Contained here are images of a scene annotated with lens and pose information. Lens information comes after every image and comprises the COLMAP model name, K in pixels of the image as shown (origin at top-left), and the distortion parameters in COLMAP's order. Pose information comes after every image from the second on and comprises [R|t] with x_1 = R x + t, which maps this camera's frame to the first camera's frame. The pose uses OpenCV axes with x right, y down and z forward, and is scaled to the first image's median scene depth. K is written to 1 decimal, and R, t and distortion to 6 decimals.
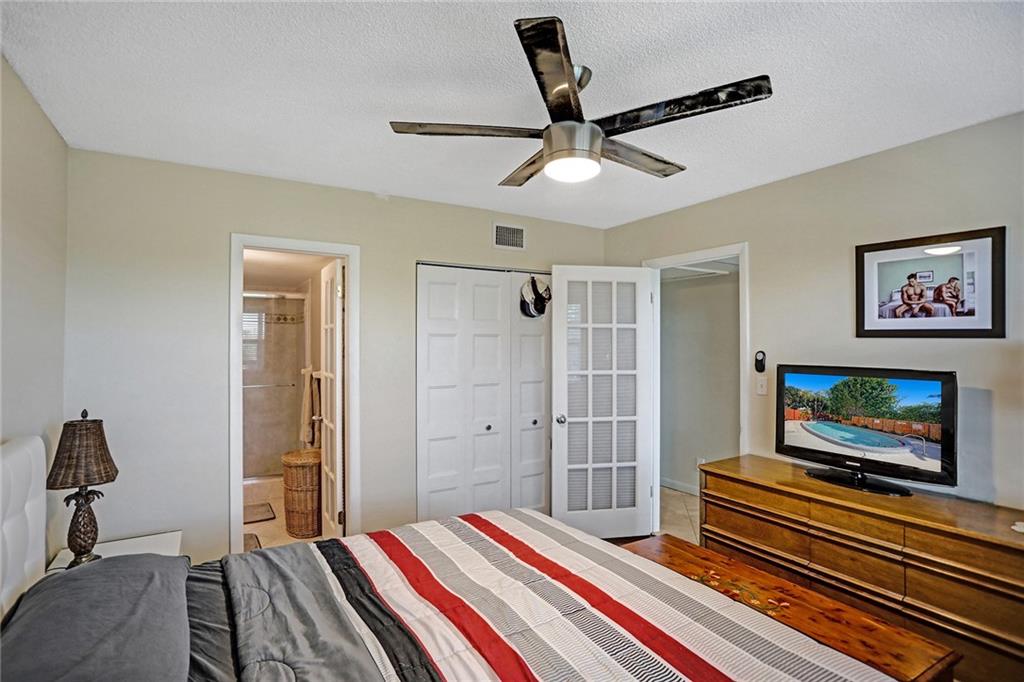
lens RADIAL K [[518.6, 0, 512.0], [0, 518.6, 341.0], [0, 0, 1]] dist [-0.103271, 0.063927]
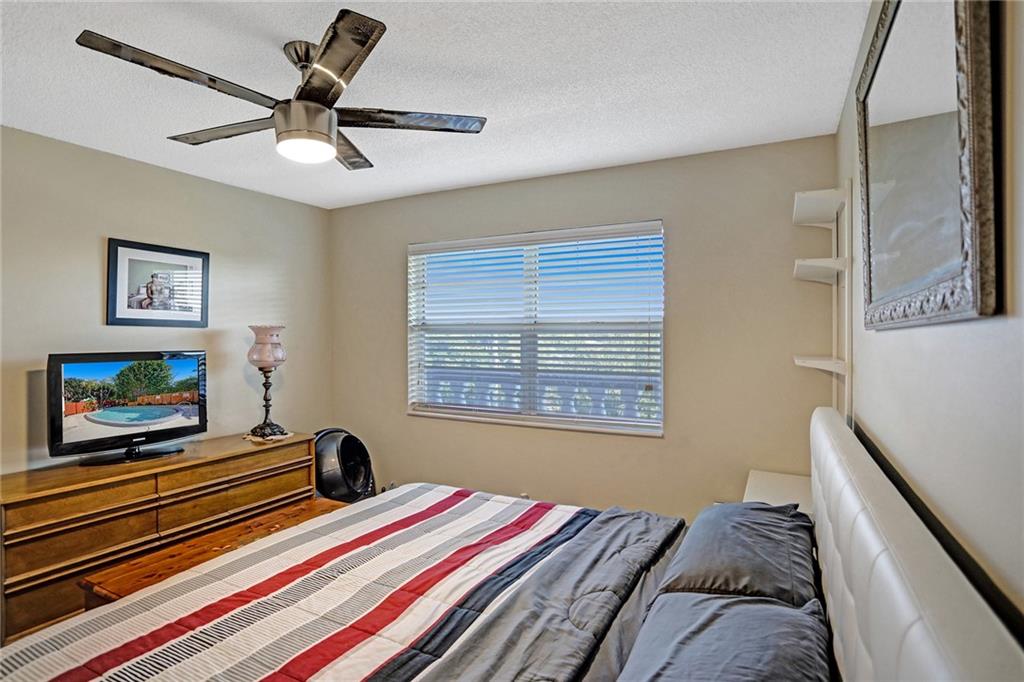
lens RADIAL K [[533.4, 0, 502.1], [0, 533.4, 362.8], [0, 0, 1]] dist [-0.003138, -0.041814]
pose [[-0.515267, -0.046931, 0.855744, -0.741164], [-0.005870, 0.998669, 0.051235, 0.011393], [-0.857010, 0.021377, -0.514857, 0.933614]]
